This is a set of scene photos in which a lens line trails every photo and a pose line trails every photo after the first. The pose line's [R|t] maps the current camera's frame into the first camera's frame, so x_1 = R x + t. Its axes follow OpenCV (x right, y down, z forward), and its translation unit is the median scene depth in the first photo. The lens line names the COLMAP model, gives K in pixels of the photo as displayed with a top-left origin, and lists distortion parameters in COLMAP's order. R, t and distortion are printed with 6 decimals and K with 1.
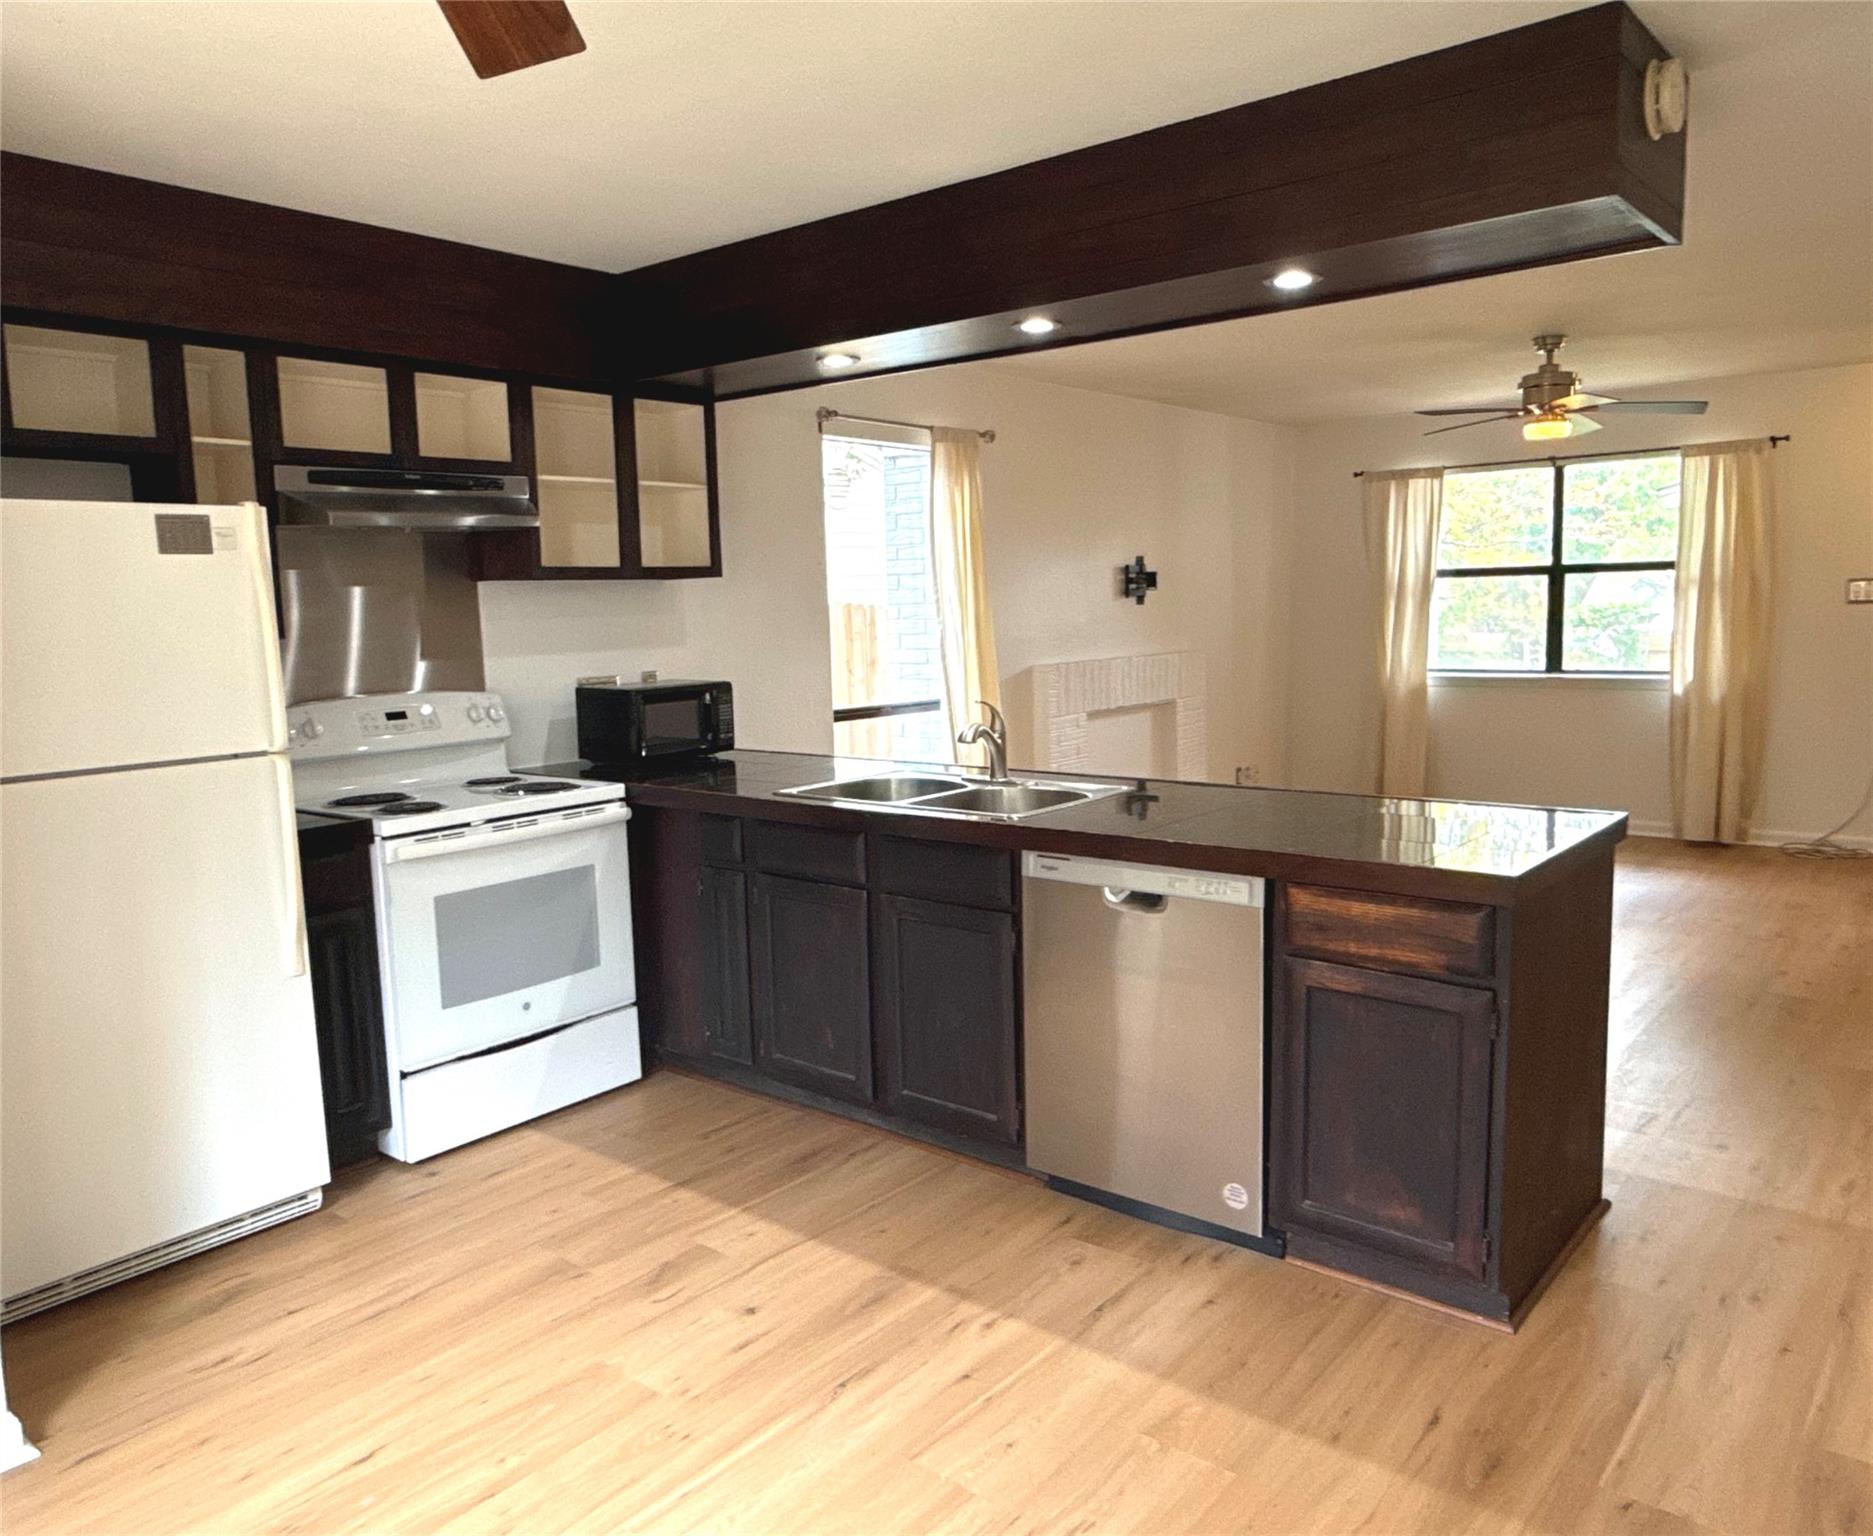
lens RADIAL K [[1377.8, 0, 930.9], [0, 1377.8, 761.3], [0, 0, 1]] dist [0.013201, 0.005754]
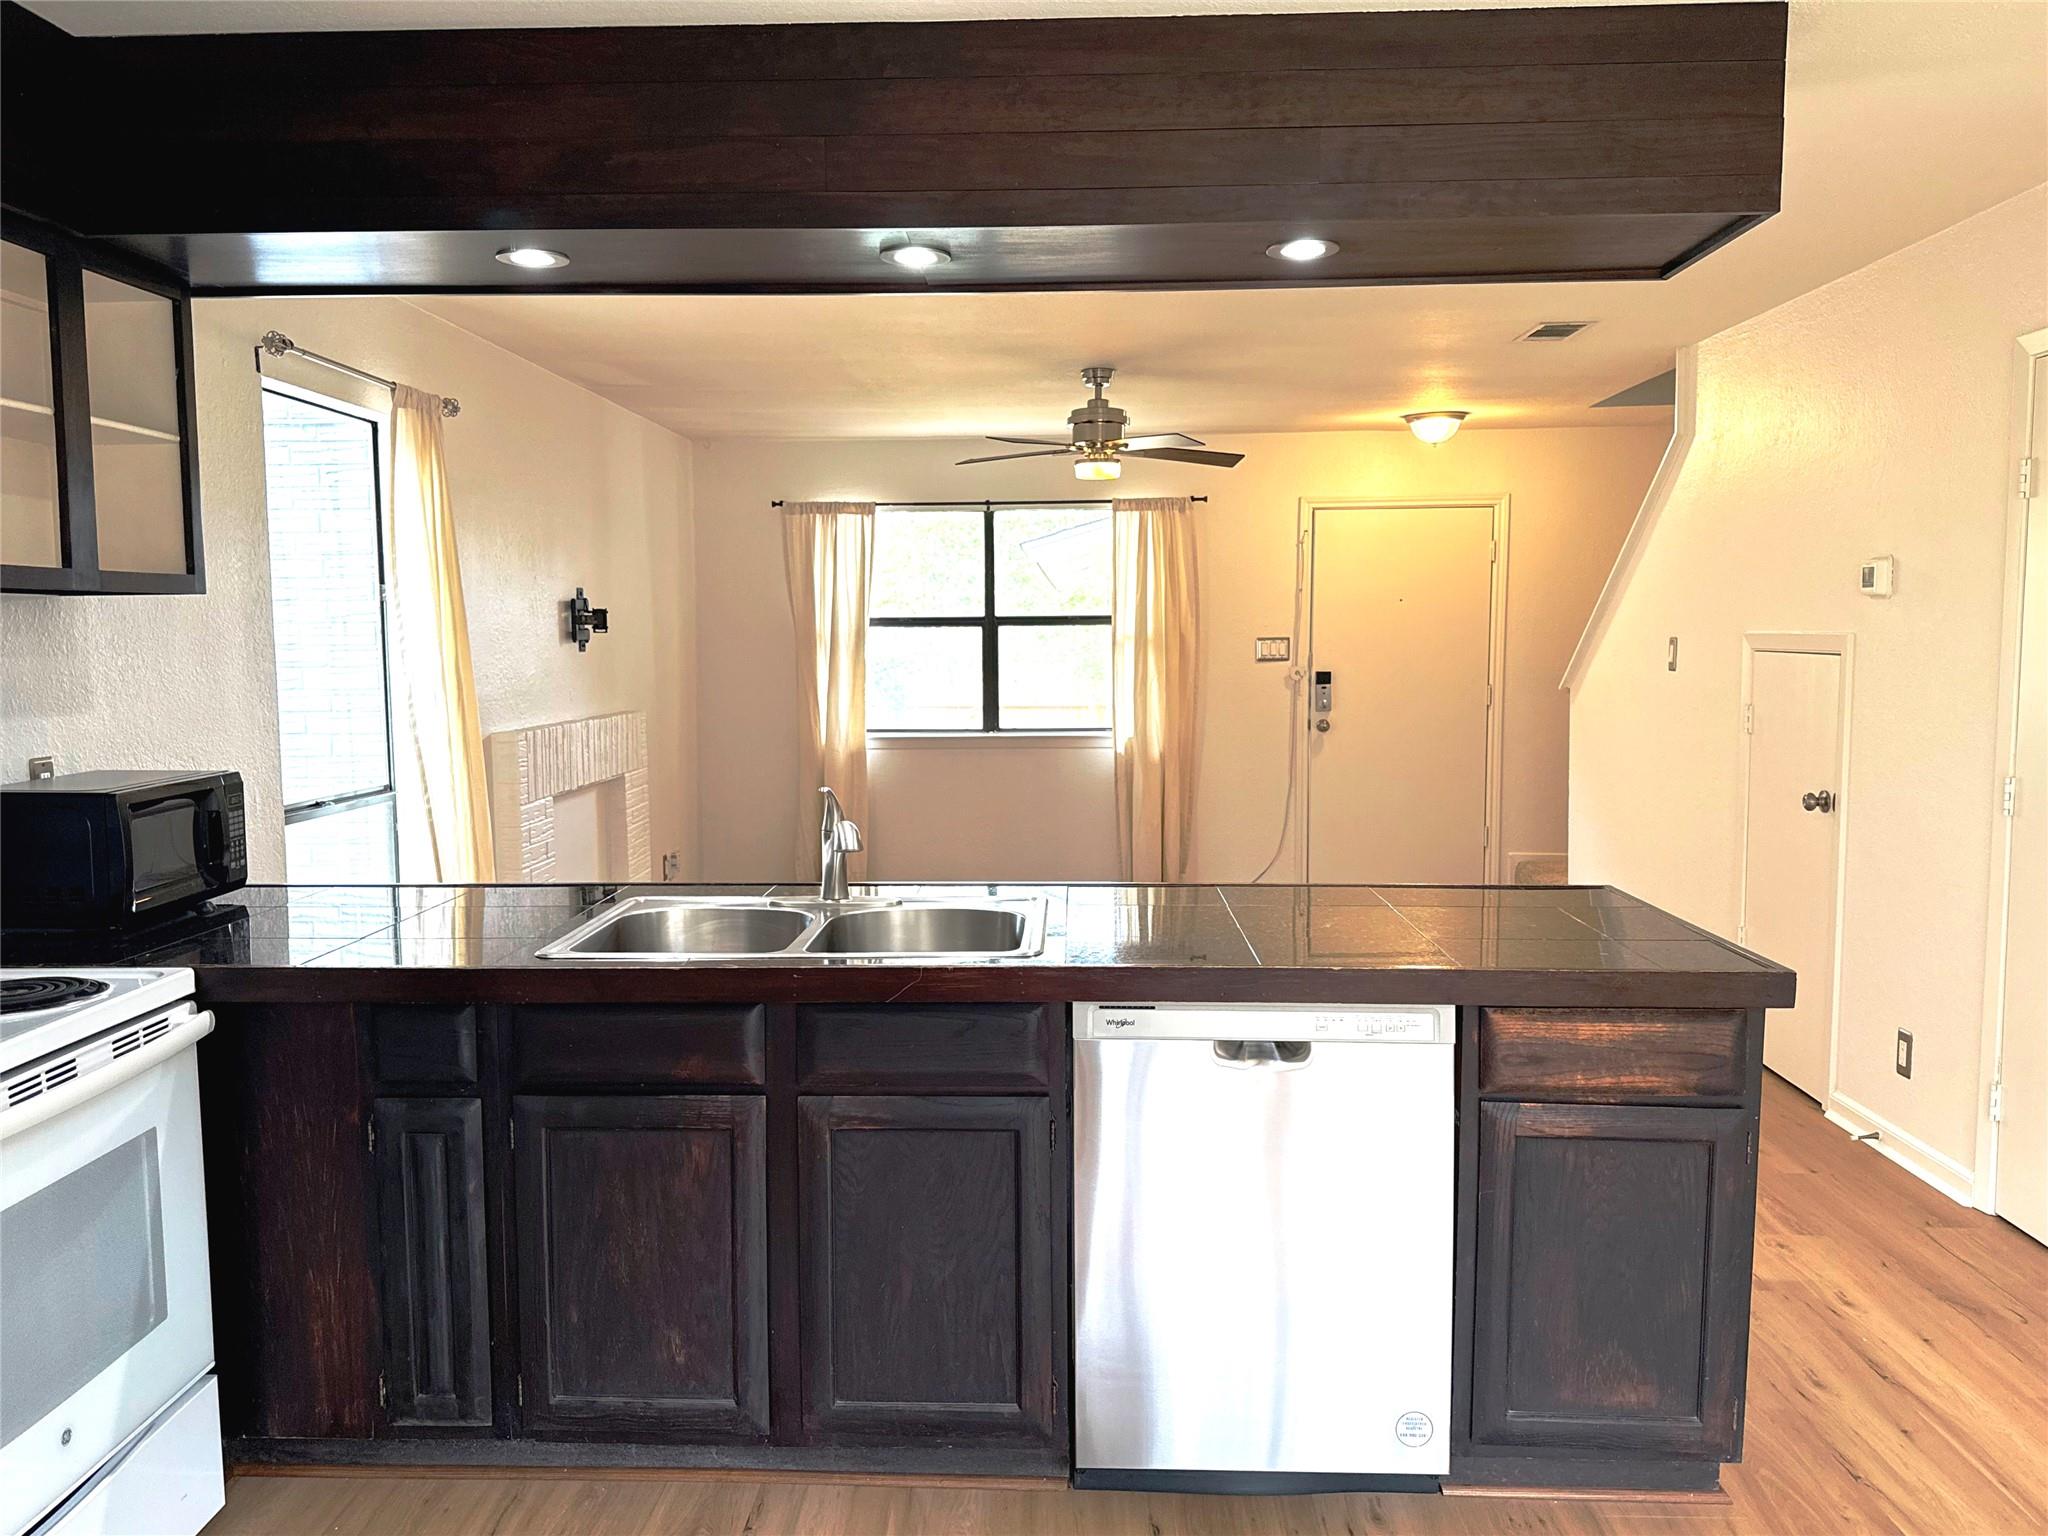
lens RADIAL K [[1559.2, 0, 1026.9], [0, 1559.2, 771.2], [0, 0, 1]] dist [0.044211, -0.048720]
pose [[0.792651, -0.032308, 0.608818, -0.224254], [0.056312, 0.998206, -0.020344, -0.019825], [-0.607069, 0.050409, 0.793049, 0.205551]]
